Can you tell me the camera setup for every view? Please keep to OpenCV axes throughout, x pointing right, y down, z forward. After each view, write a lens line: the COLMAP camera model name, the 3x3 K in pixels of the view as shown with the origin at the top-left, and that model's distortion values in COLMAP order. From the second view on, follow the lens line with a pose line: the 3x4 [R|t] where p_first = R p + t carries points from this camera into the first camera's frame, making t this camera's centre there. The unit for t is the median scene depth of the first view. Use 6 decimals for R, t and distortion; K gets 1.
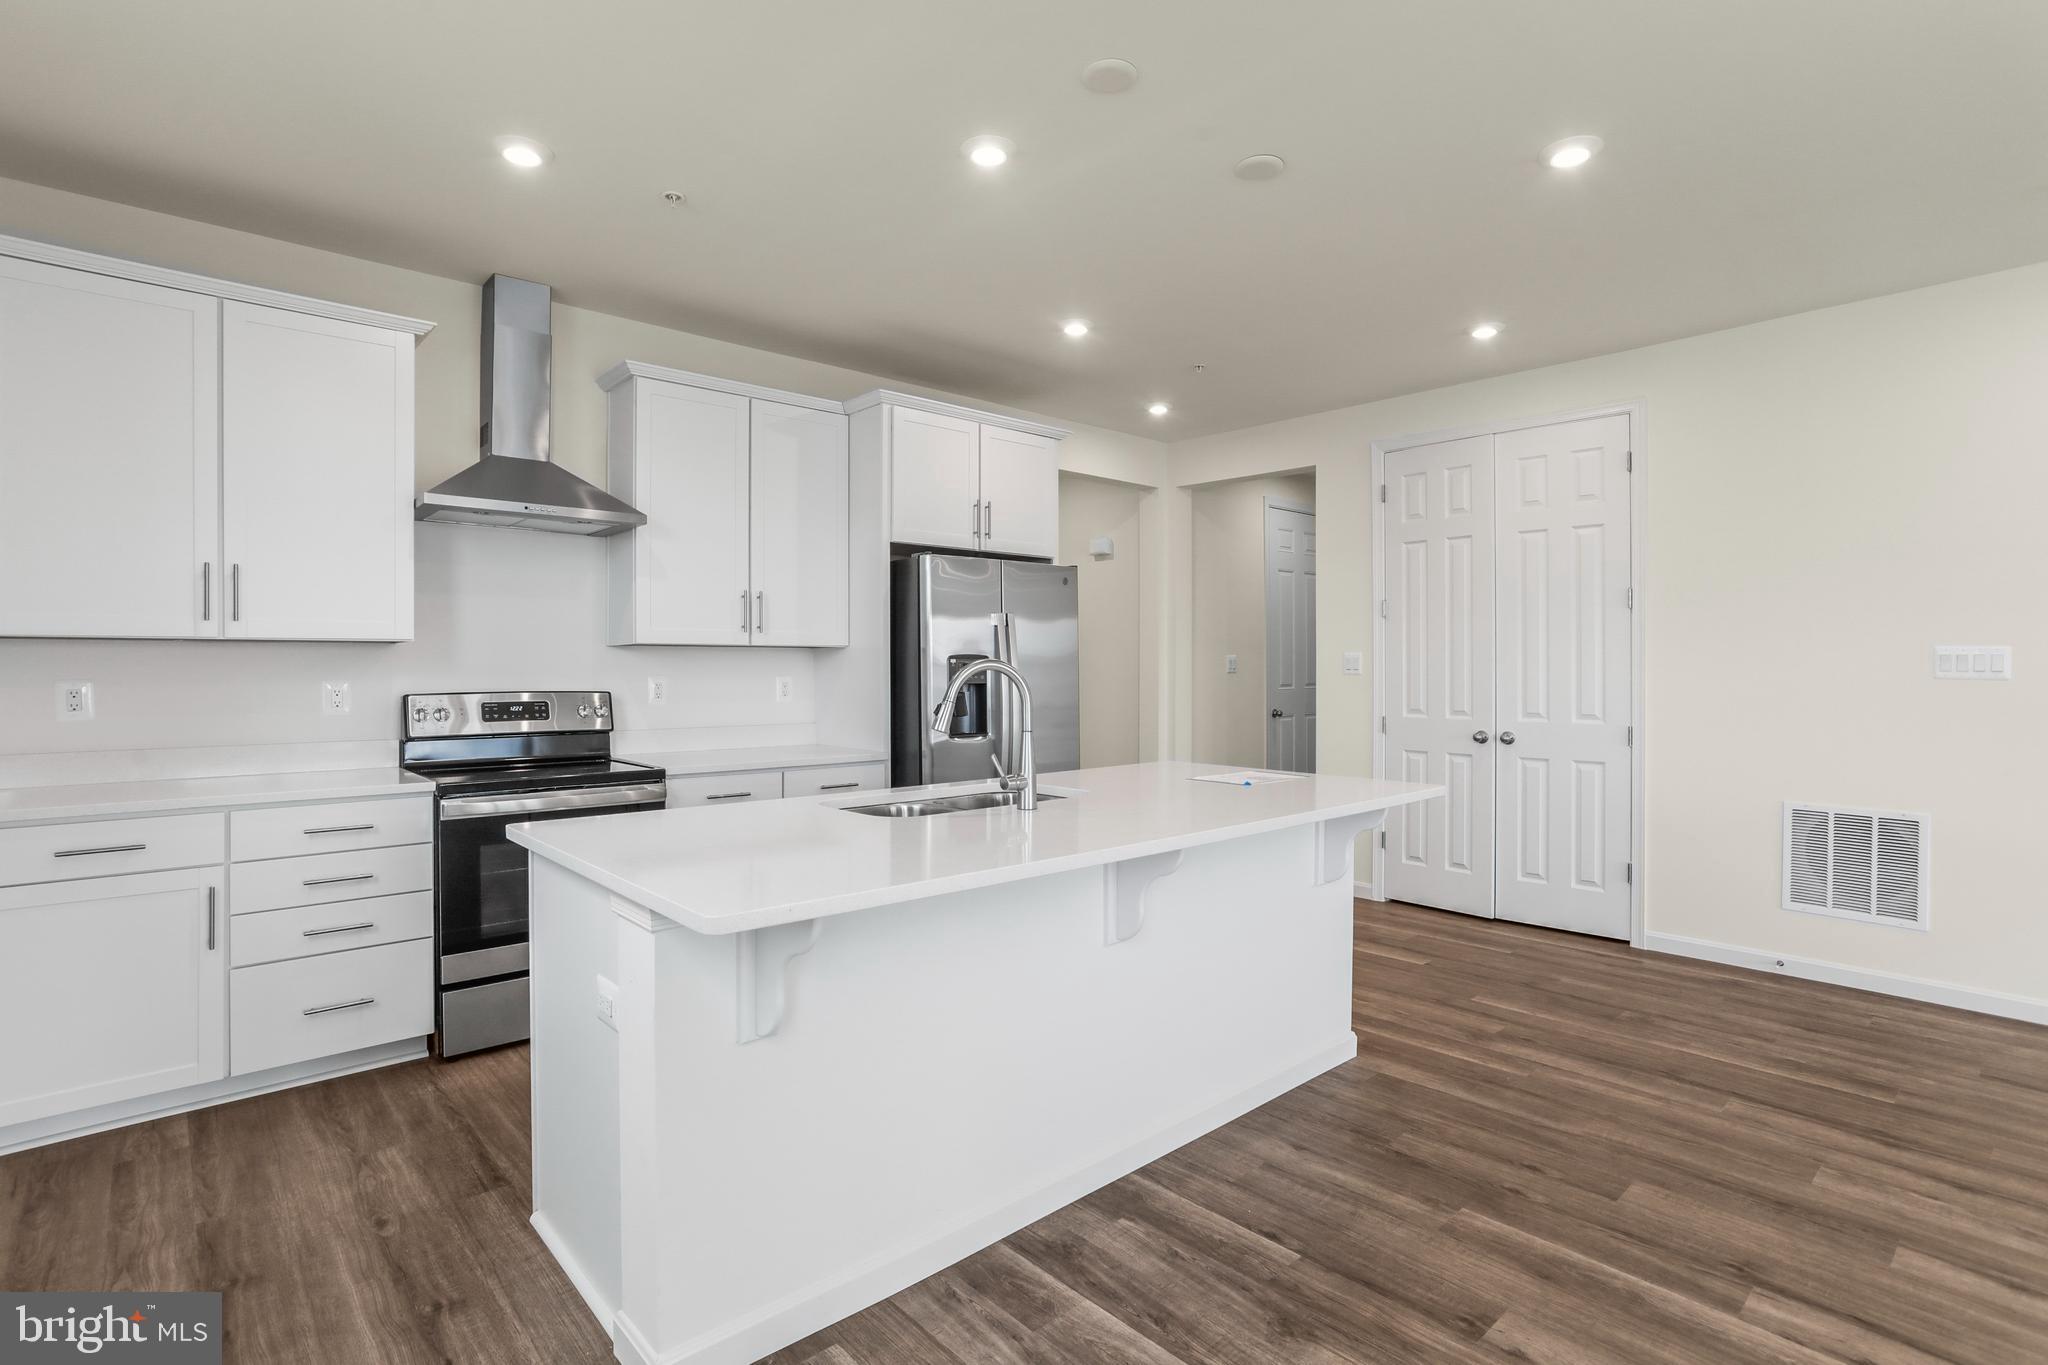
lens RADIAL K [[988.4, 0, 1013.5], [0, 988.4, 668.0], [0, 0, 1]] dist [-0.046690, 0.022341]
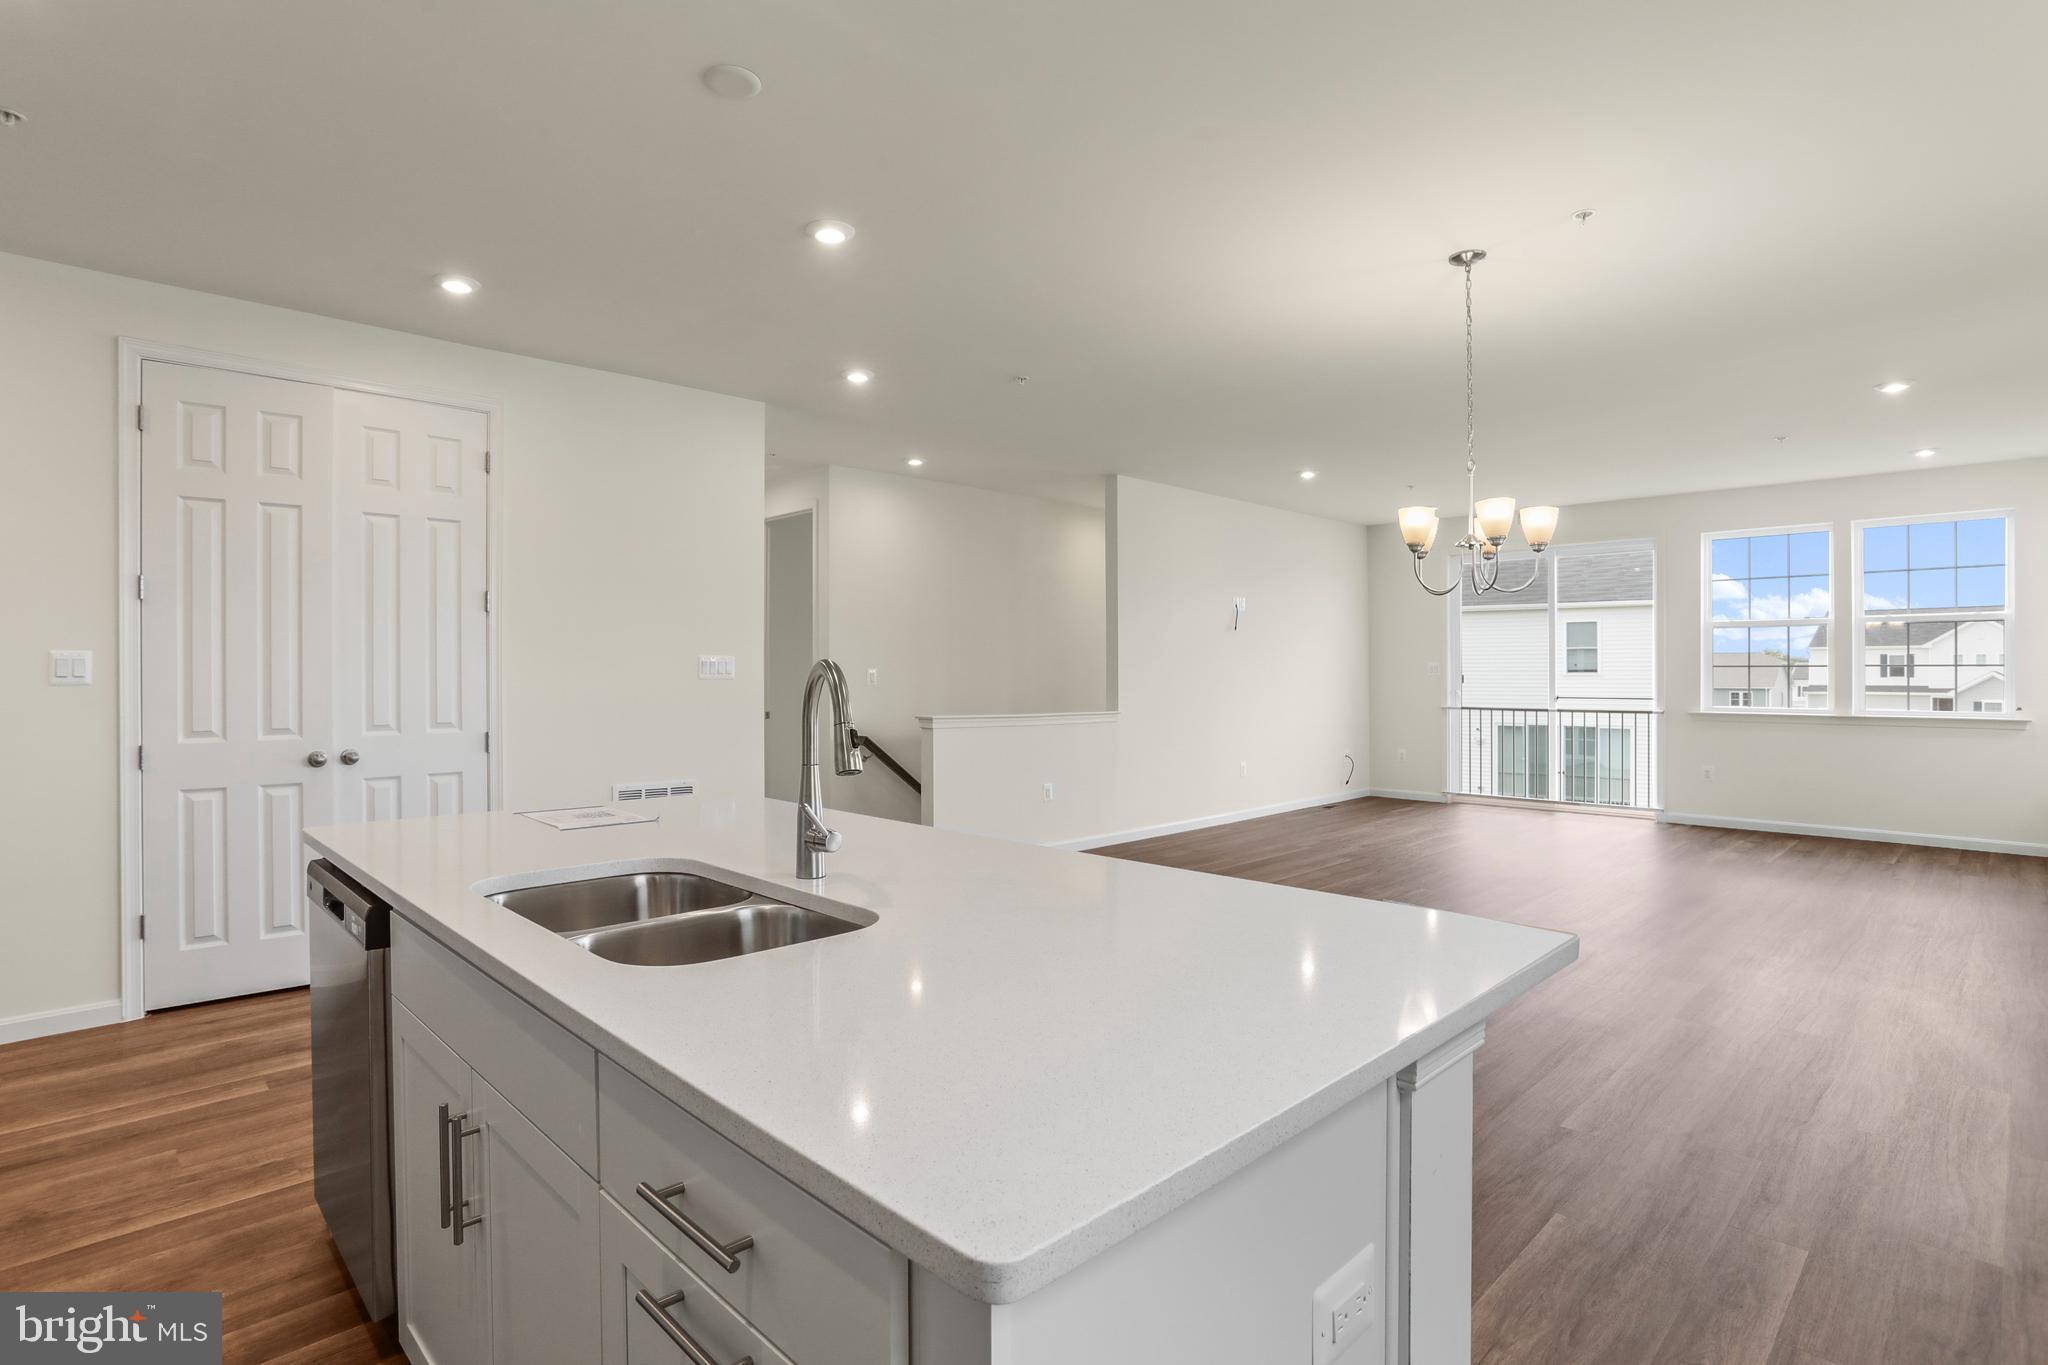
lens RADIAL K [[1014.9, 0, 1026.6], [0, 1014.9, 678.4], [0, 0, 1]] dist [-0.002221, -0.000382]
pose [[-0.045014, -0.008751, 0.998948, -0.536637], [0.003906, 0.999952, 0.008936, -0.001794], [-0.998979, 0.004304, -0.044978, 0.645756]]
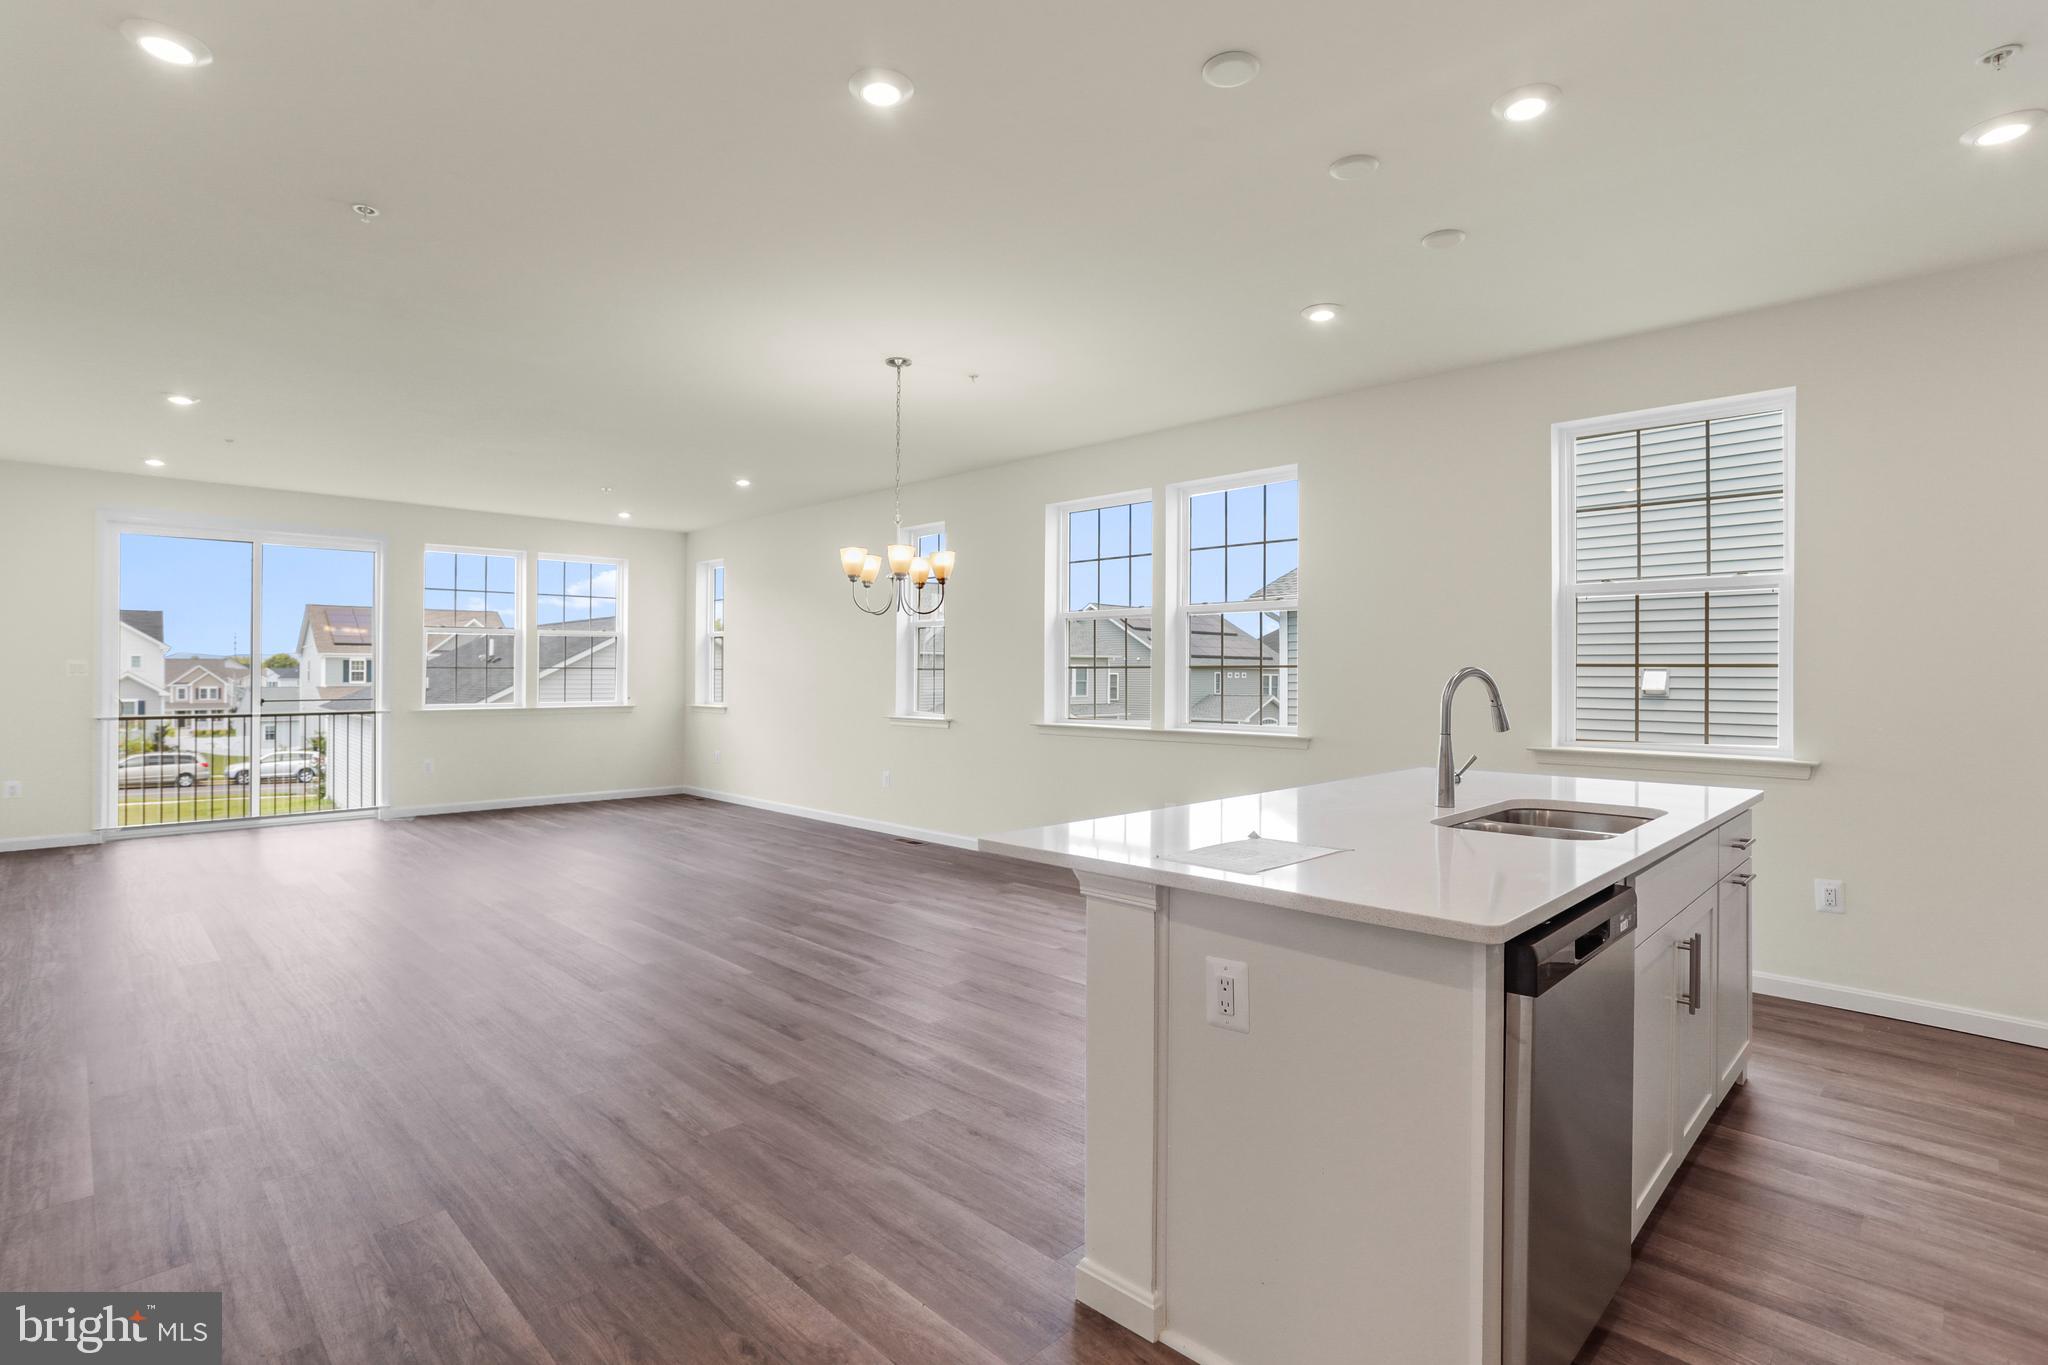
lens RADIAL K [[988.4, 0, 1013.5], [0, 988.4, 668.0], [0, 0, 1]] dist [-0.046690, 0.022341]
pose [[-0.998582, -0.005653, -0.052935, 0.391852], [-0.005441, 0.999977, -0.004162, -0.000214], [0.052958, -0.003868, -0.998589, 1.487554]]
